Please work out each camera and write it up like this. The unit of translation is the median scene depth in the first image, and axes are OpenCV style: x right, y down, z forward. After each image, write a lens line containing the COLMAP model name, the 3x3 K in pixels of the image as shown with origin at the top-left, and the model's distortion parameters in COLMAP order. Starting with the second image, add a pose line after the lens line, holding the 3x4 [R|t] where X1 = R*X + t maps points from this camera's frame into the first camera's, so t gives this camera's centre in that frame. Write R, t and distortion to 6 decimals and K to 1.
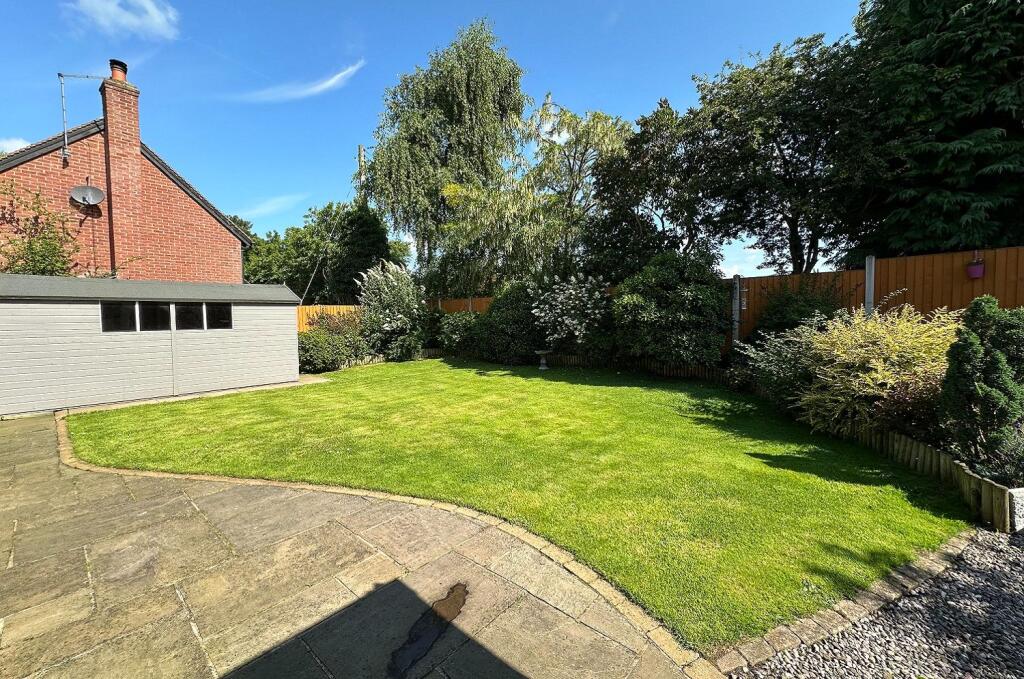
lens RADIAL K [[421.4, 0, 509.2], [0, 421.4, 323.5], [0, 0, 1]] dist [0.000632, 0.000709]
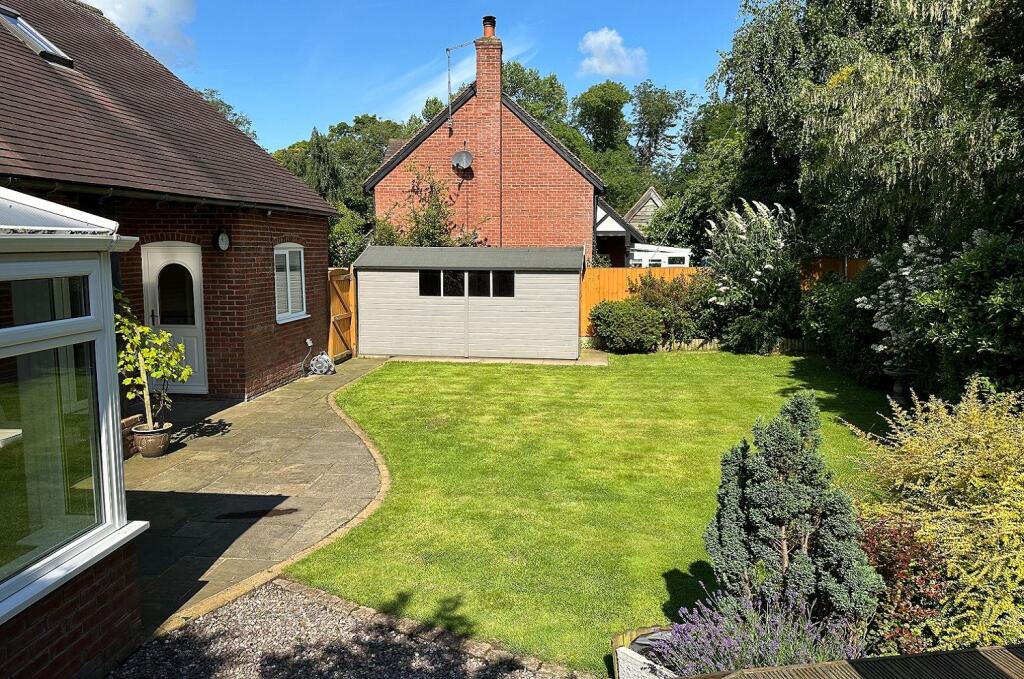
lens RADIAL K [[722.6, 0, 512.3], [0, 722.6, 318.1], [0, 0, 1]] dist [0.084479, -0.002644]
pose [[0.575030, 0.096778, -0.812388, 1.122166], [-0.026914, 0.994679, 0.099443, -0.168991], [0.817690, -0.035318, 0.574575, 0.058797]]
